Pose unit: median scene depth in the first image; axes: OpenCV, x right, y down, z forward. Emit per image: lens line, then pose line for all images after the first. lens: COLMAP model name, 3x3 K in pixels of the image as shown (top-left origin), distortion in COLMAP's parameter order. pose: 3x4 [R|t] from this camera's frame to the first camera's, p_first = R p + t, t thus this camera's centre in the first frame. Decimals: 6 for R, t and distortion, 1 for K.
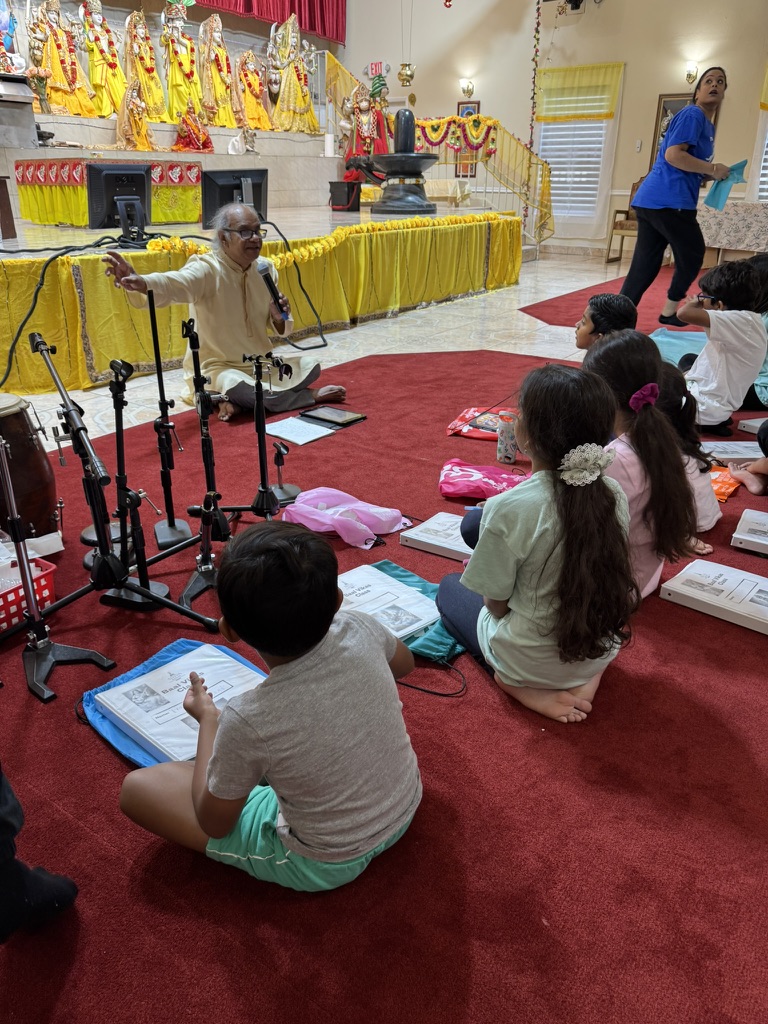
lens RADIAL K [[761.8, 0, 391.0], [0, 761.8, 518.0], [0, 0, 1]] dist [0.019219, -0.003620]
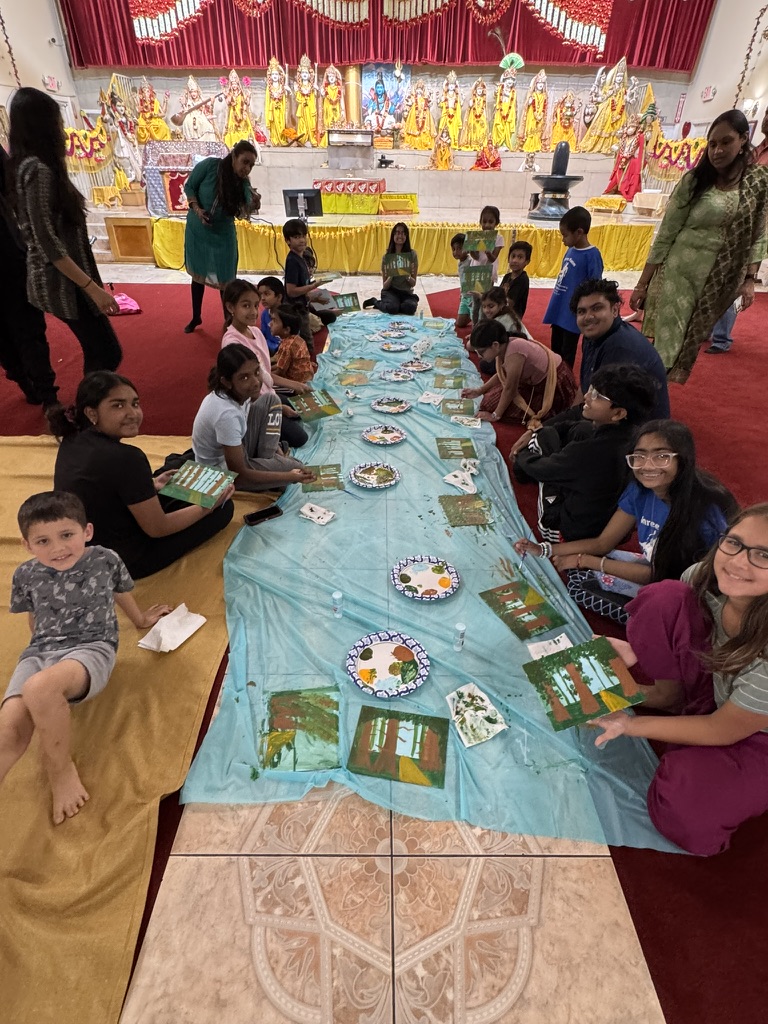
lens RADIAL K [[533.5, 0, 384.4], [0, 533.5, 512.8], [0, 0, 1]] dist [0.023125, -0.000759]
pose [[0.595038, 0.450744, -0.665402, 0.792992], [-0.344694, 0.891041, 0.295349, -0.093811], [0.726028, 0.053617, 0.685572, 0.091256]]
